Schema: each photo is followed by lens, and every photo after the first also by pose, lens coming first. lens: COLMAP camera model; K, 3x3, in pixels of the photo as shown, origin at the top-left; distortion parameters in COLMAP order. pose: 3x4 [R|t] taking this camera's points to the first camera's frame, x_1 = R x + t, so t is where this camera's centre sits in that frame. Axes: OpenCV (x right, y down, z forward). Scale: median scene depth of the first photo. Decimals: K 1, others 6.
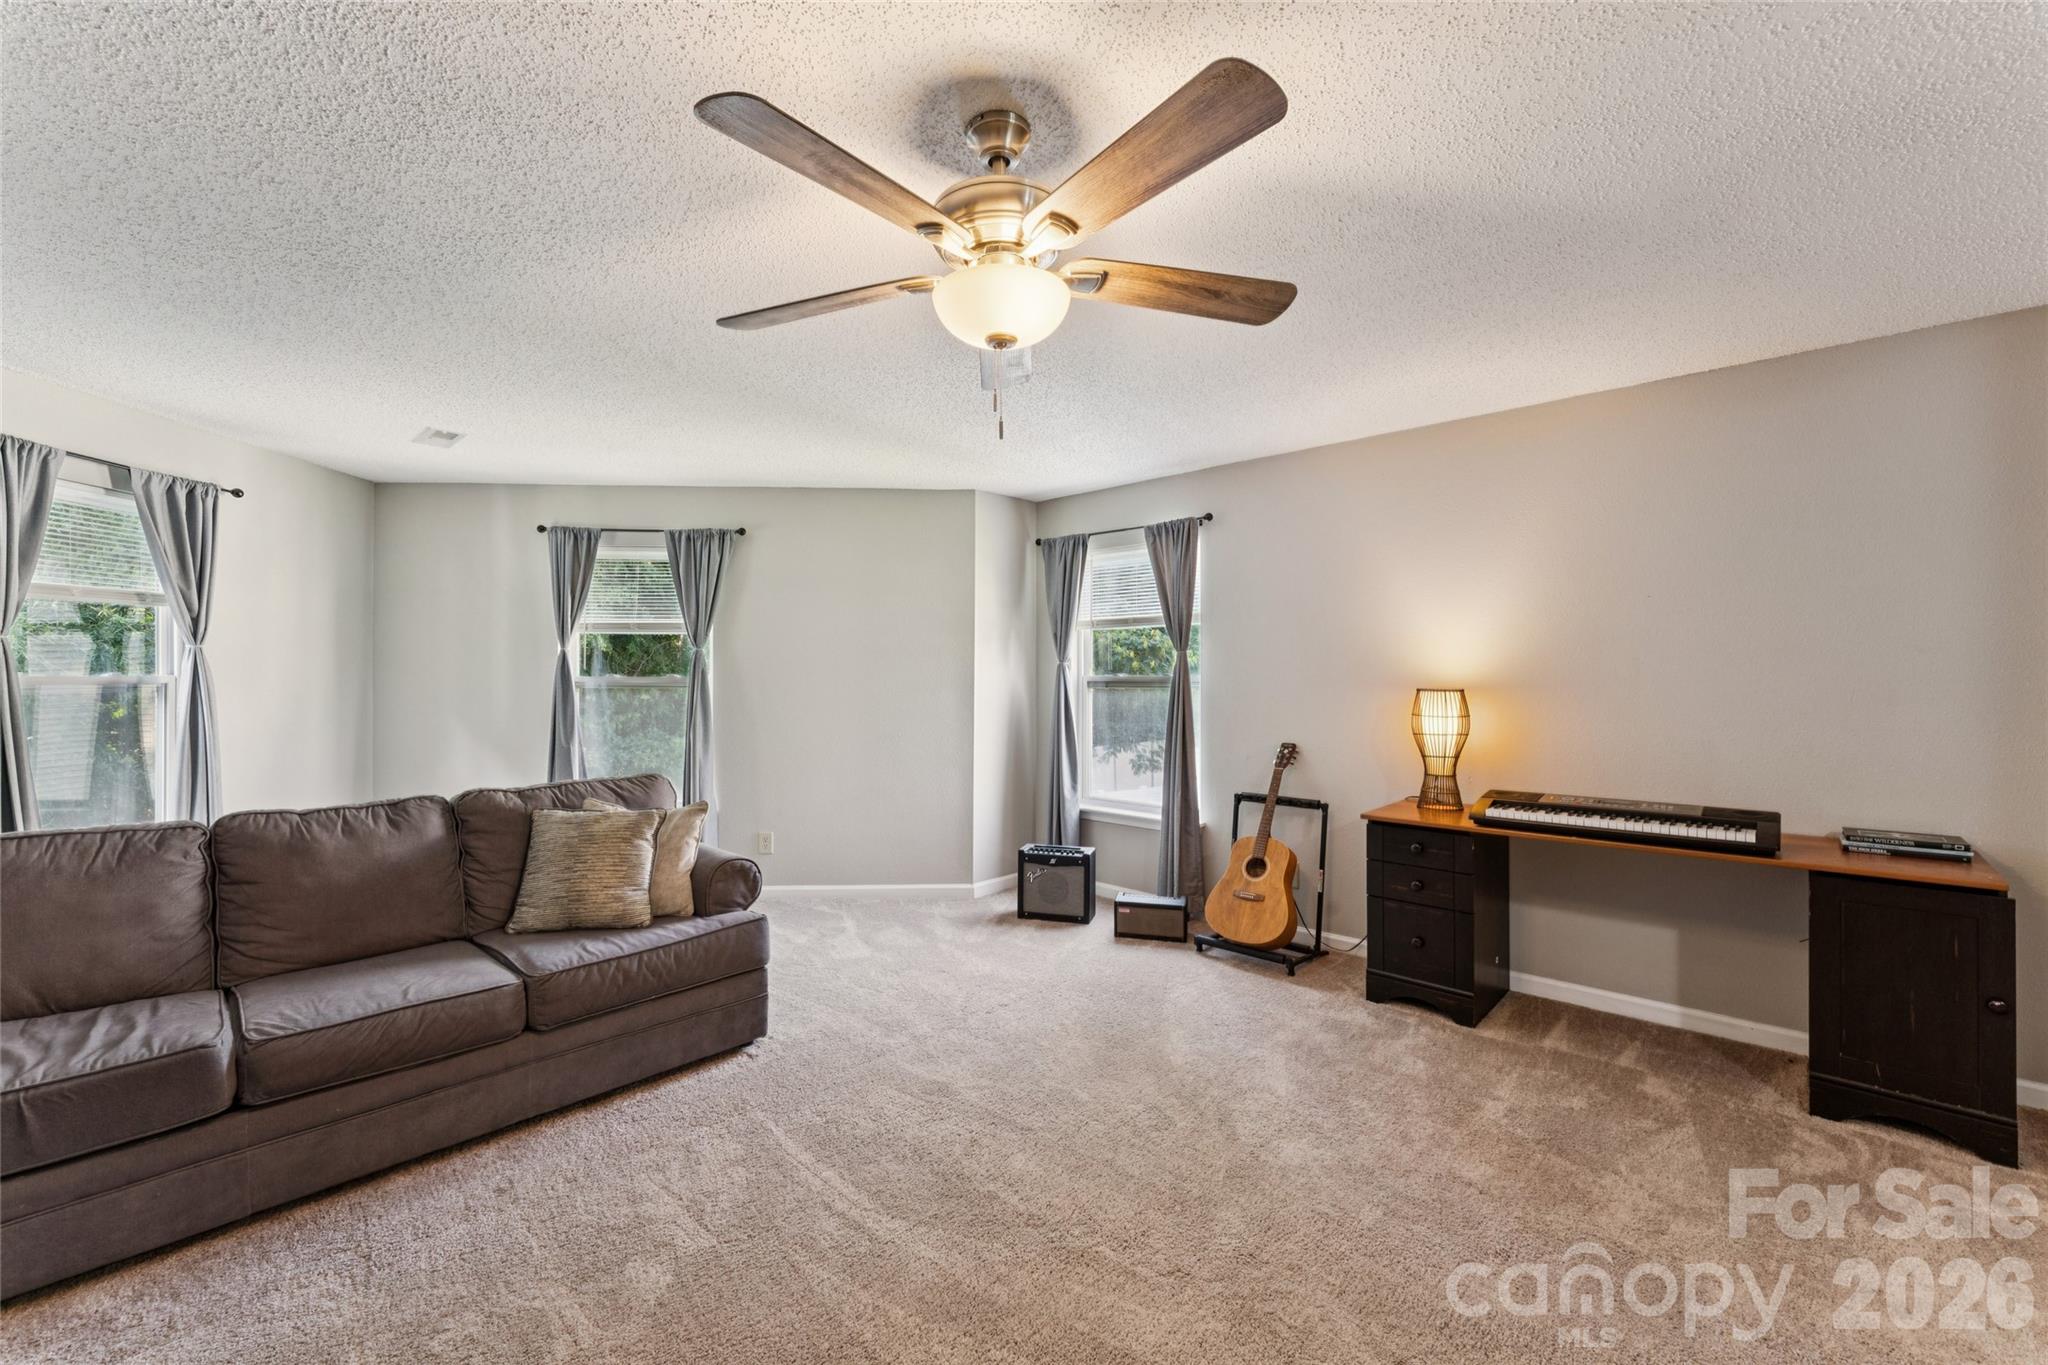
lens RADIAL K [[825.9, 0, 1012.0], [0, 825.9, 678.5], [0, 0, 1]] dist [-0.001550, -0.000409]
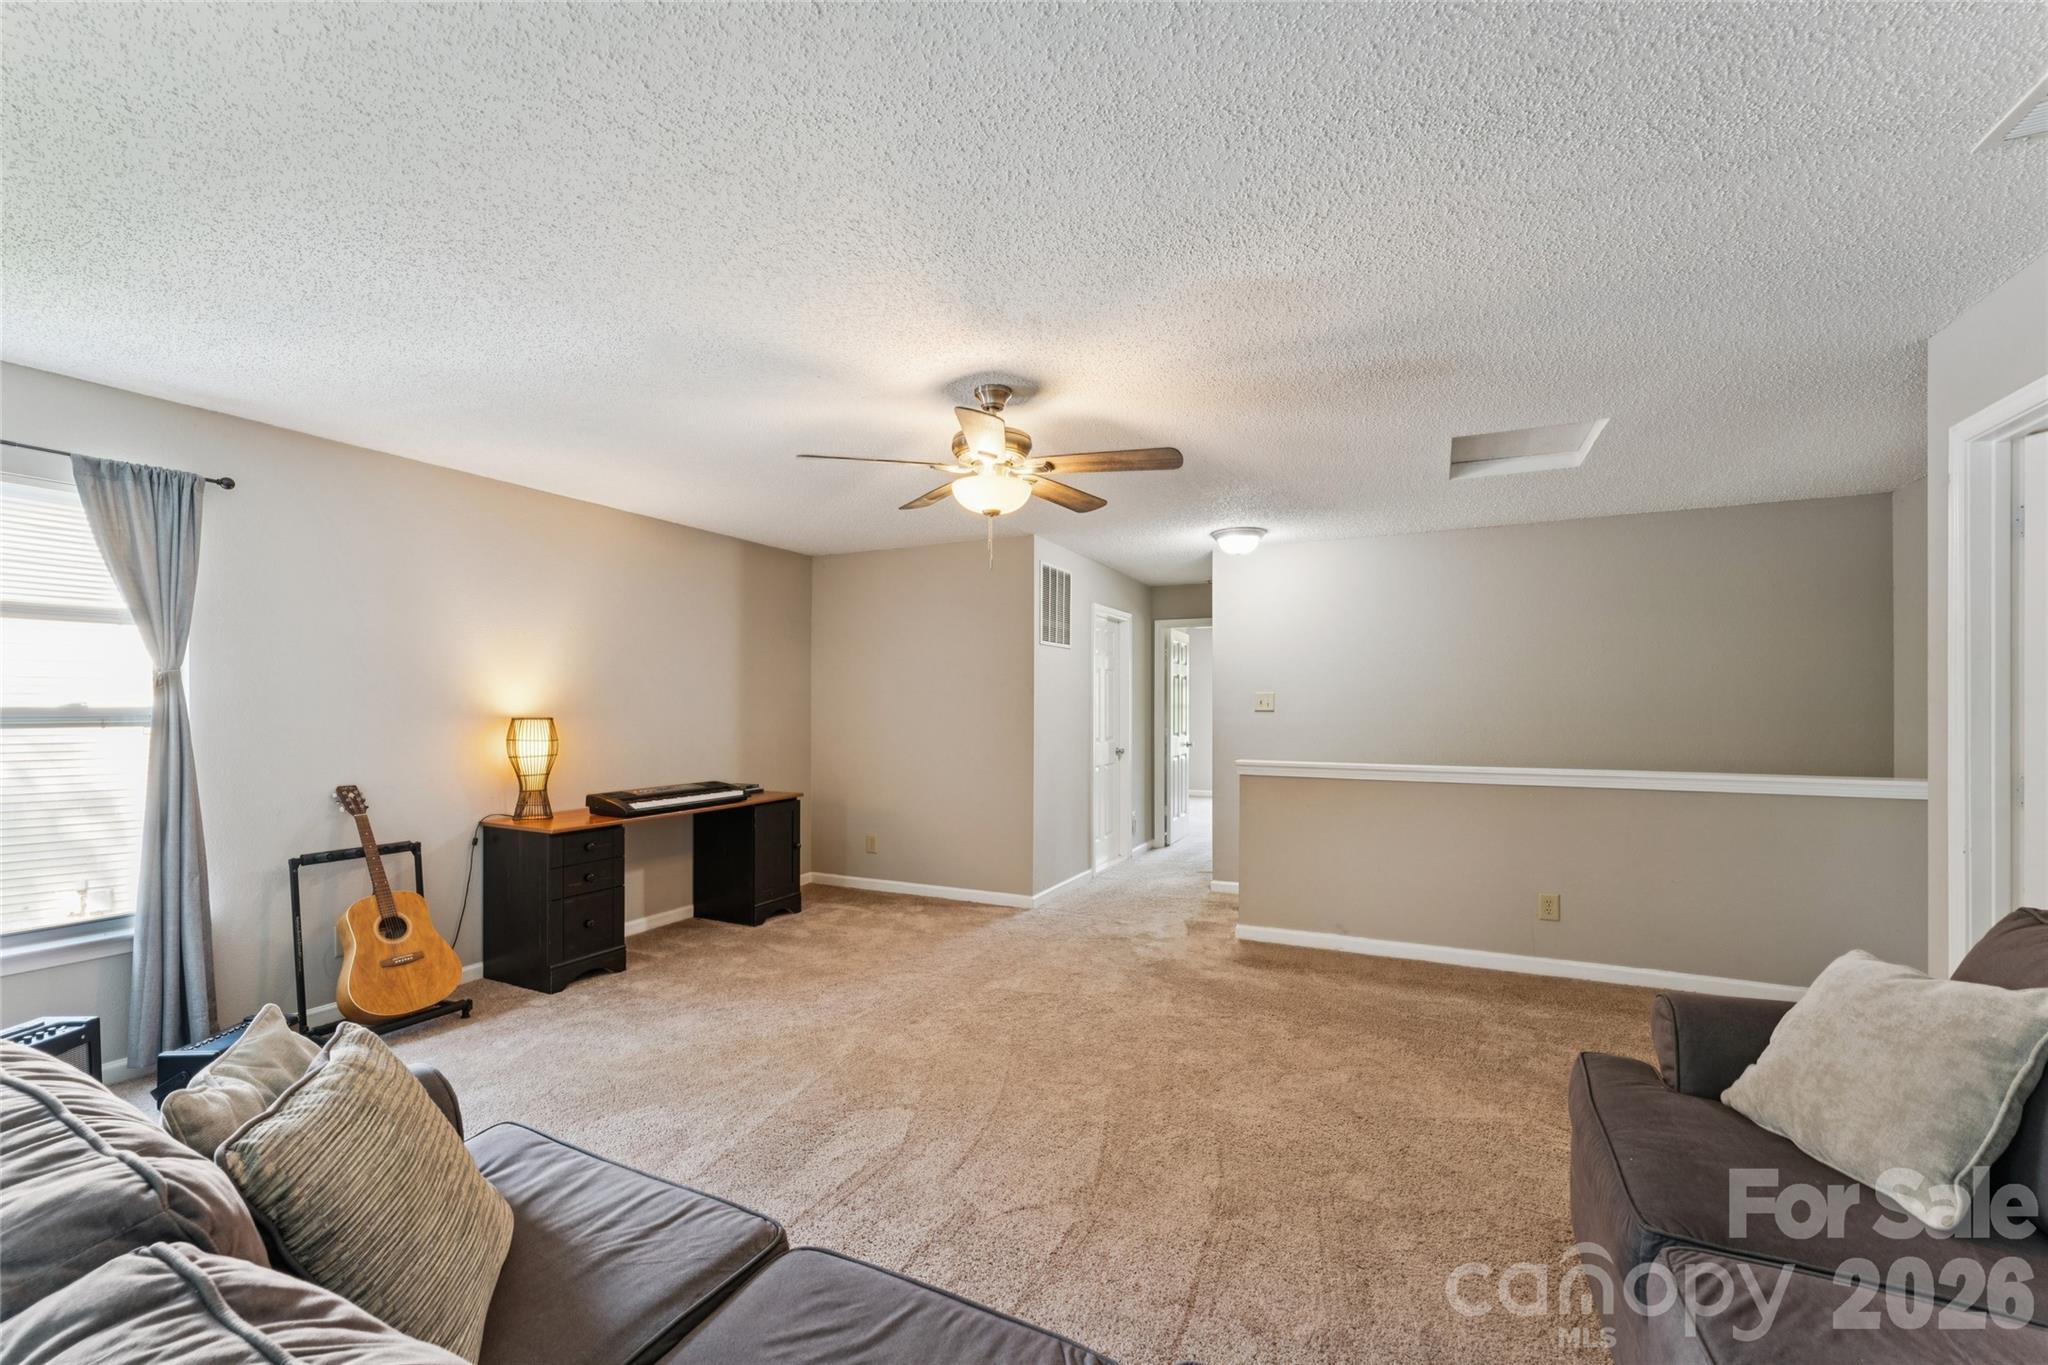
lens RADIAL K [[825.9, 0, 1014.9], [0, 825.9, 696.8], [0, 0, 1]] dist [-0.001550, -0.000409]
pose [[-0.285939, 0.012063, 0.958172, -0.987808], [0.004722, 0.999926, -0.011179, 0.000136], [-0.958236, 0.001328, -0.285975, 0.852212]]
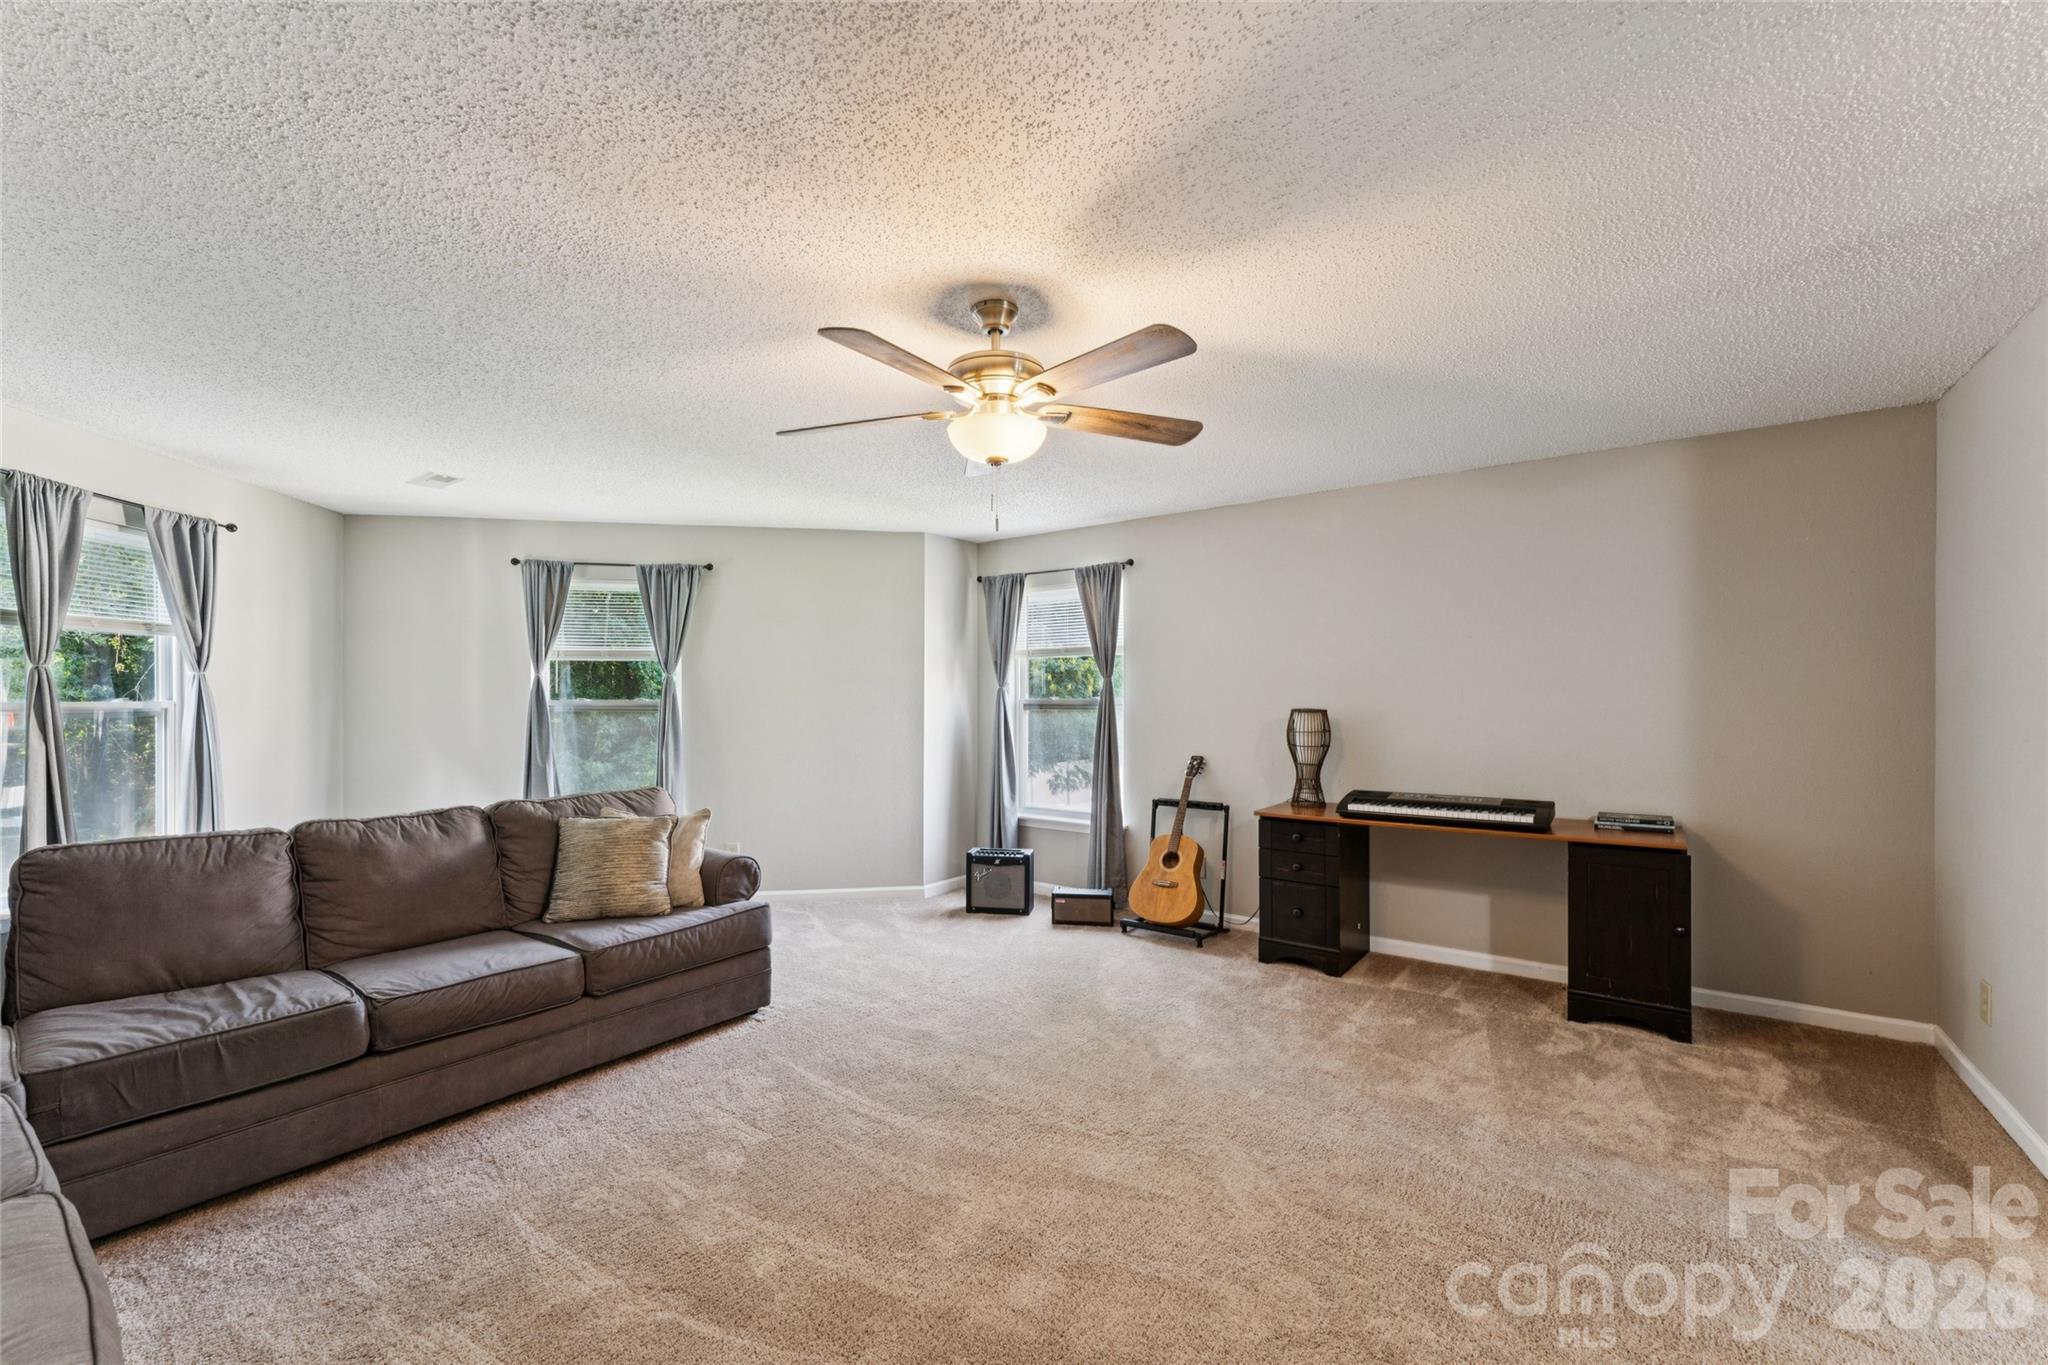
lens RADIAL K [[825.9, 0, 1019.4], [0, 825.9, 702.7], [0, 0, 1]] dist [-0.001550, -0.000409]
pose [[0.993774, -0.002081, 0.111398, -0.075512], [0.001742, 0.999994, 0.003140, -0.003485], [-0.111404, -0.002926, 0.993771, -0.222889]]
